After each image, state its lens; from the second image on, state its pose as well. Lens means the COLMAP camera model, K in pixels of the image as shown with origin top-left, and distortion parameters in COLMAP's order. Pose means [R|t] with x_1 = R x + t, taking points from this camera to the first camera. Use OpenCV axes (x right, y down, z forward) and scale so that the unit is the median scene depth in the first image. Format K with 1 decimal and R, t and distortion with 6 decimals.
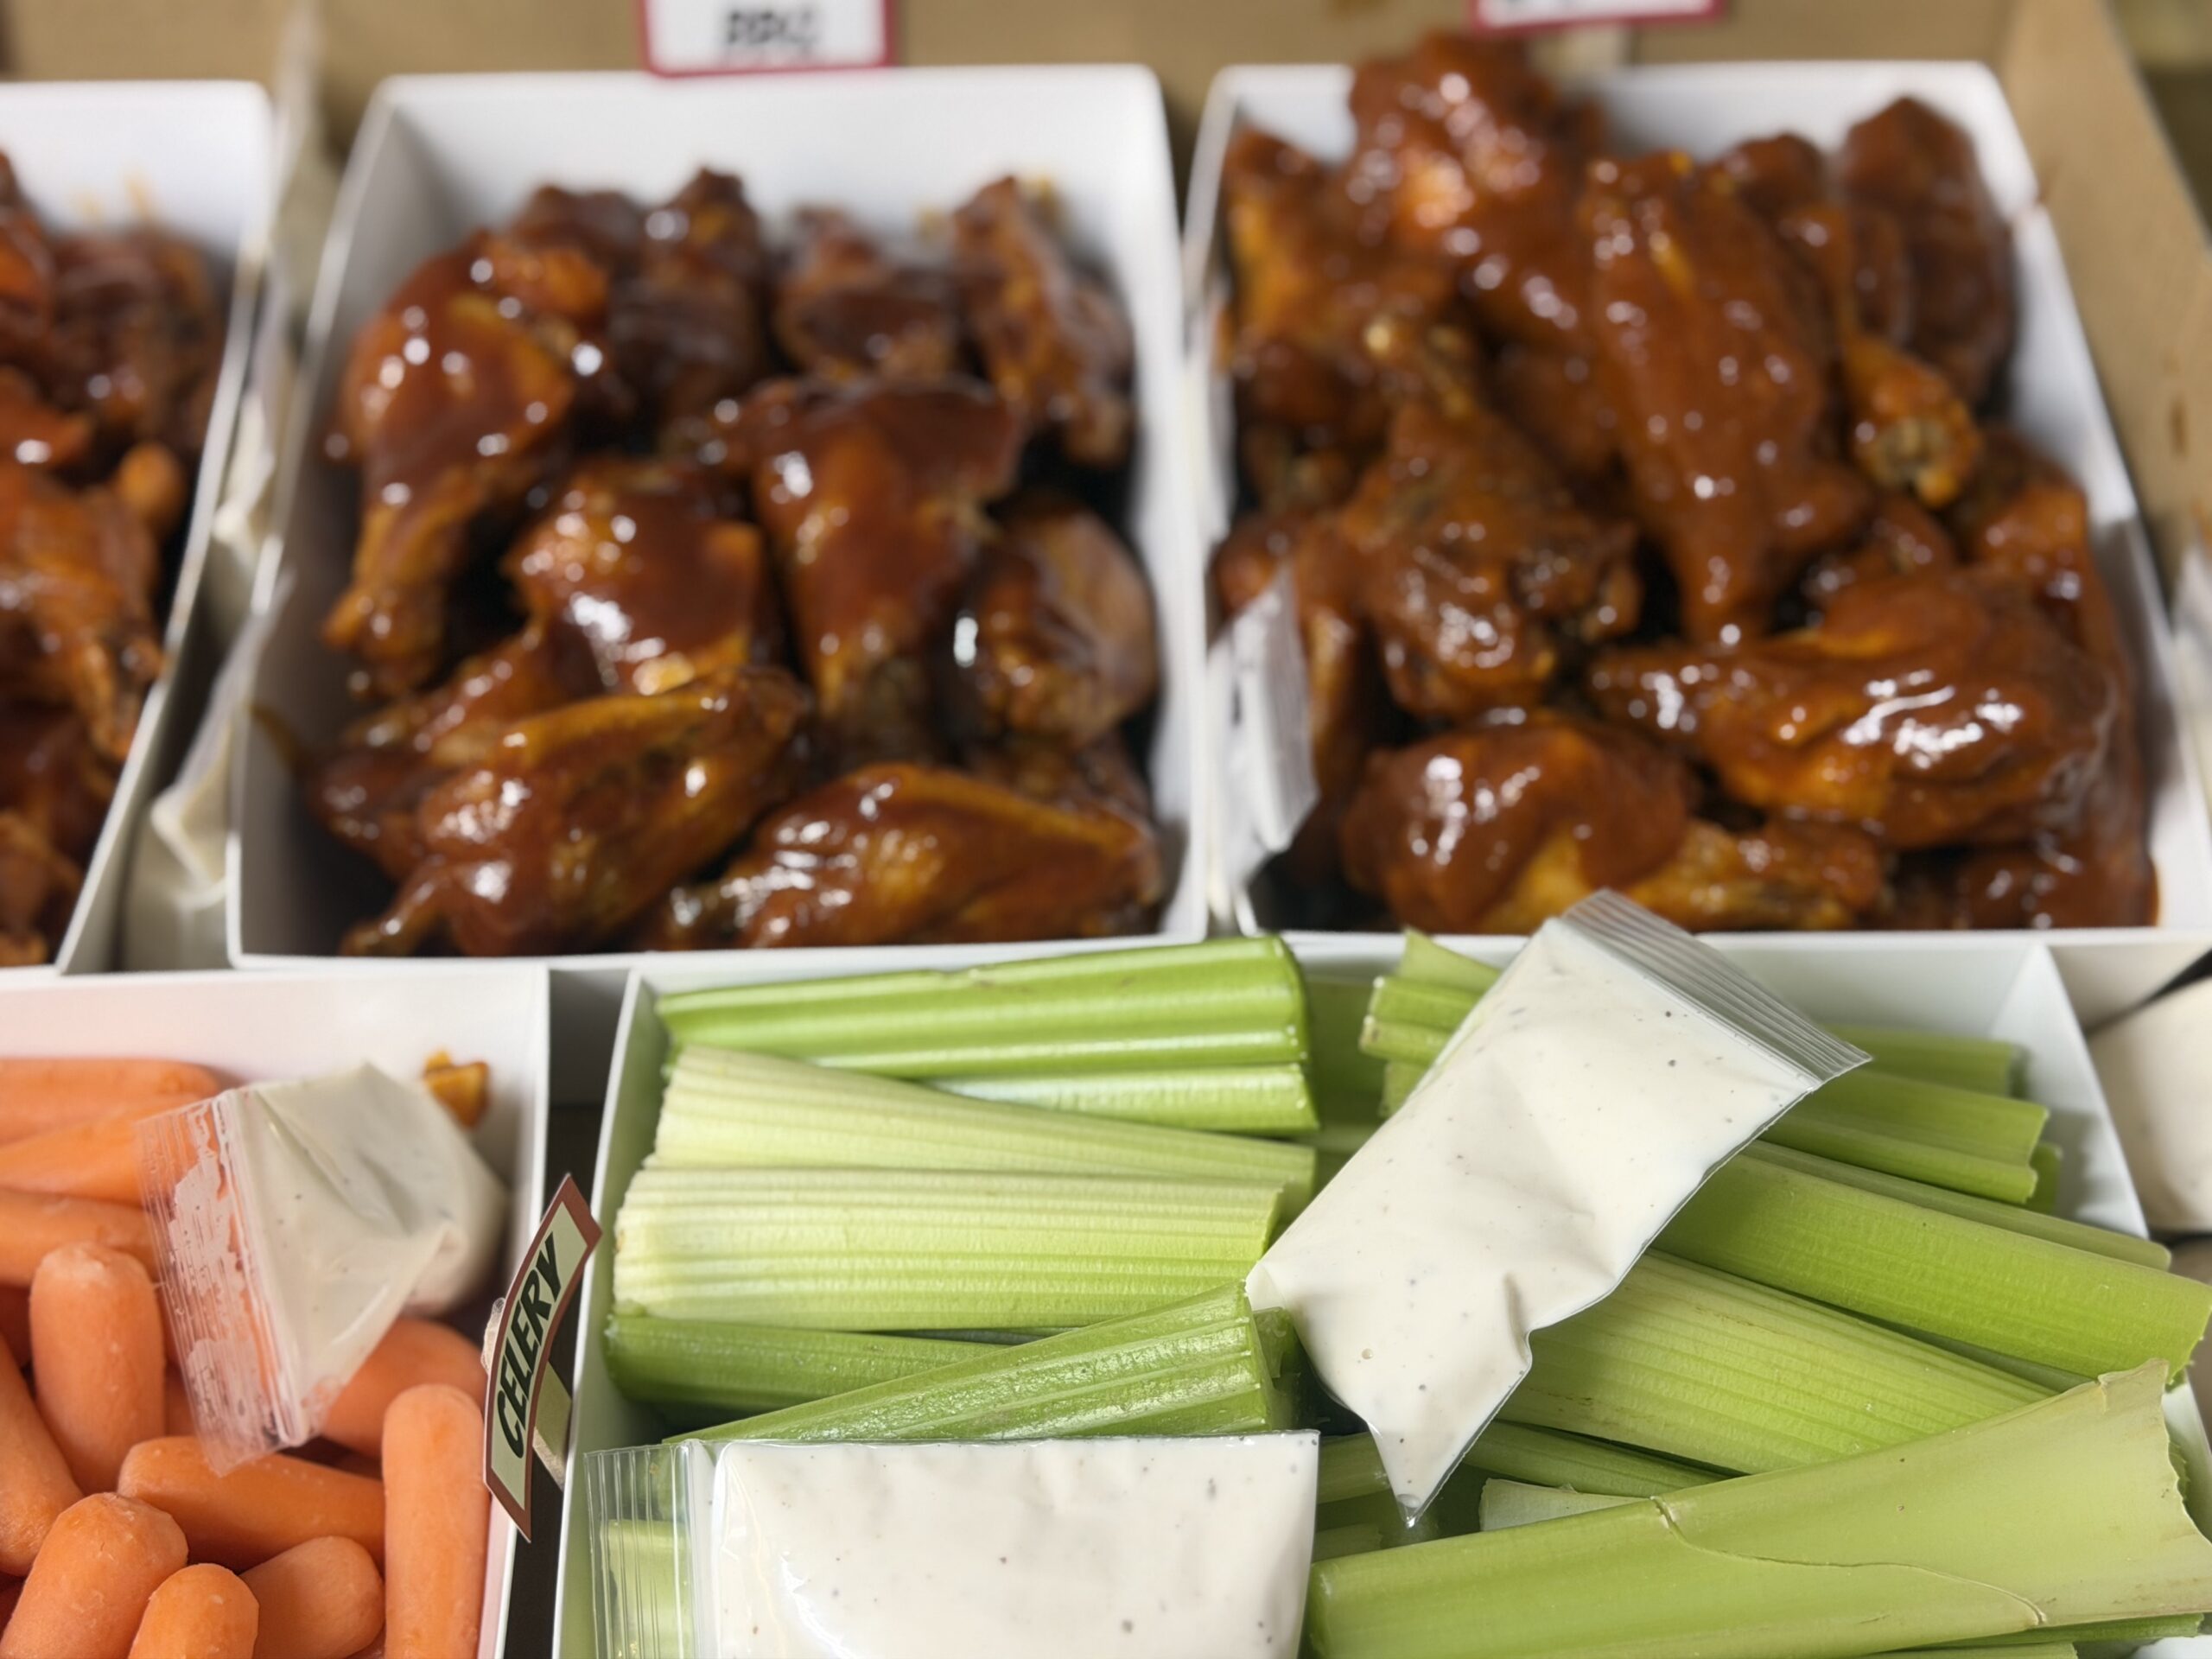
lens RADIAL K [[3122.0, 0, 1106.0], [0, 3122.0, 829.5], [0, 0, 1]] dist [0.130140, -0.152706]
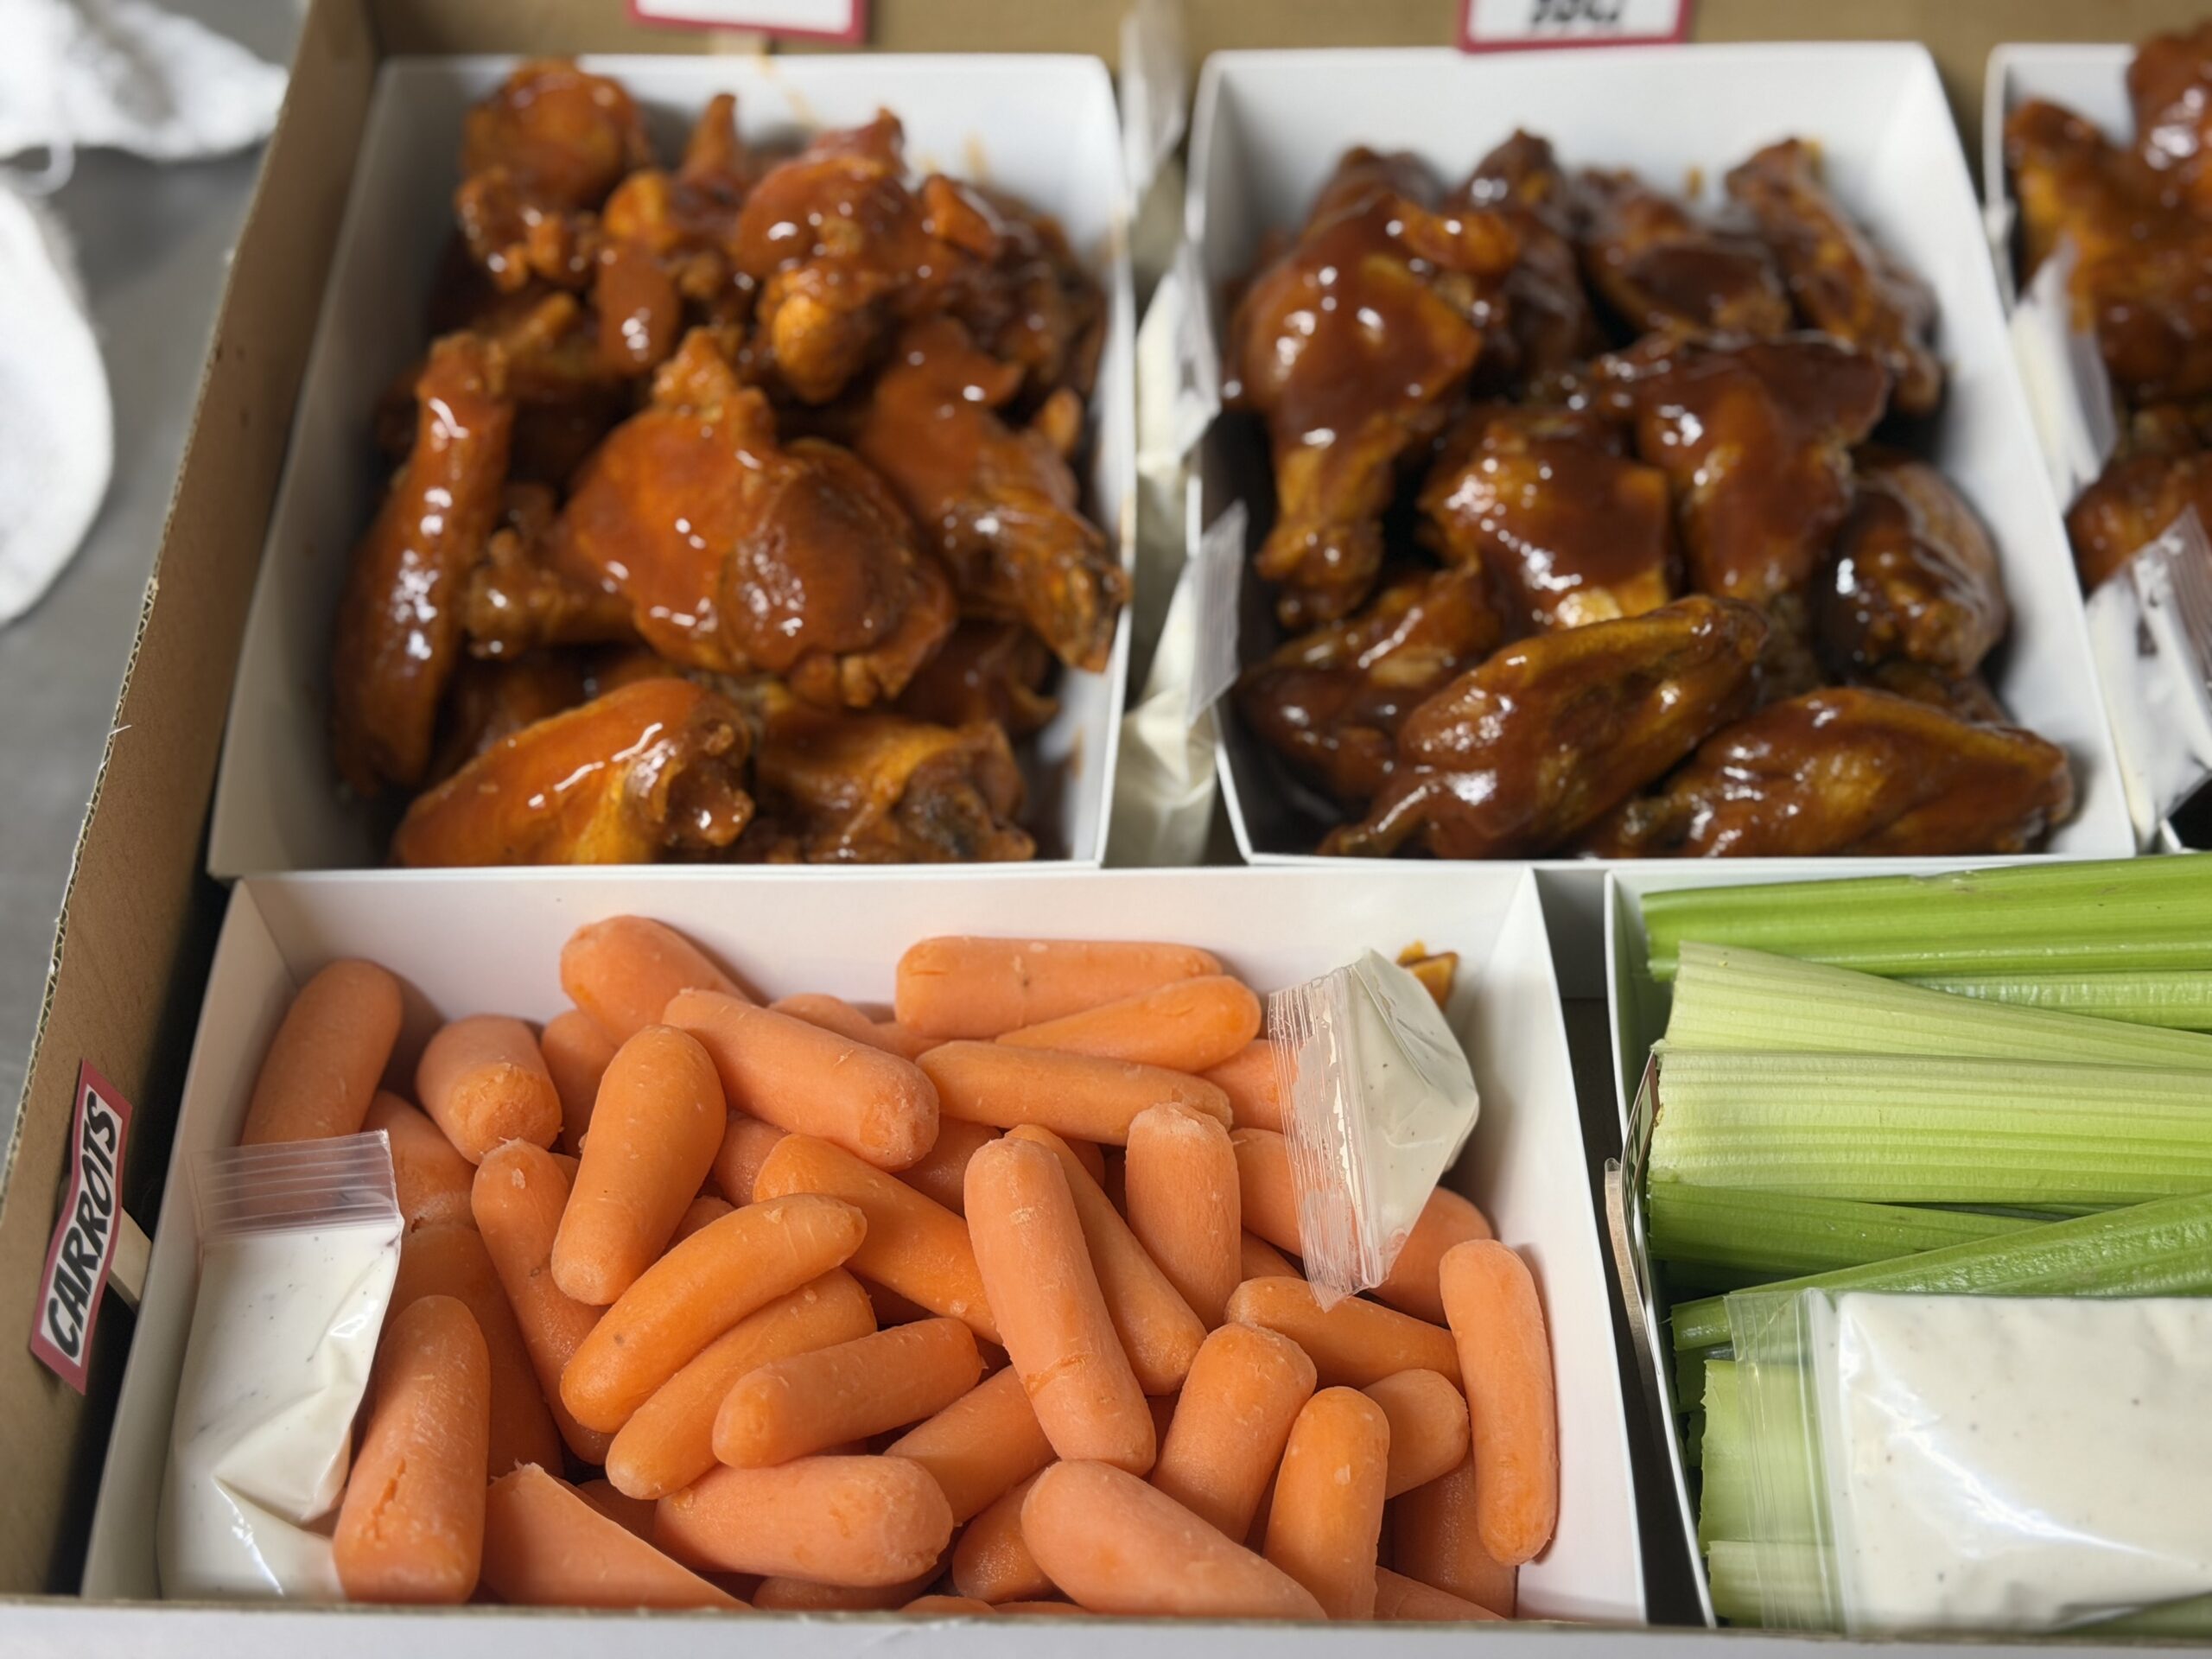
lens RADIAL K [[3122.0, 0, 1106.0], [0, 3122.0, 829.5], [0, 0, 1]] dist [0.130140, -0.152706]
pose [[0.999657, 0.018479, -0.018548, -0.306345], [-0.018253, 0.999758, 0.012251, 0.019568], [0.018770, -0.011909, 0.999753, -0.095921]]
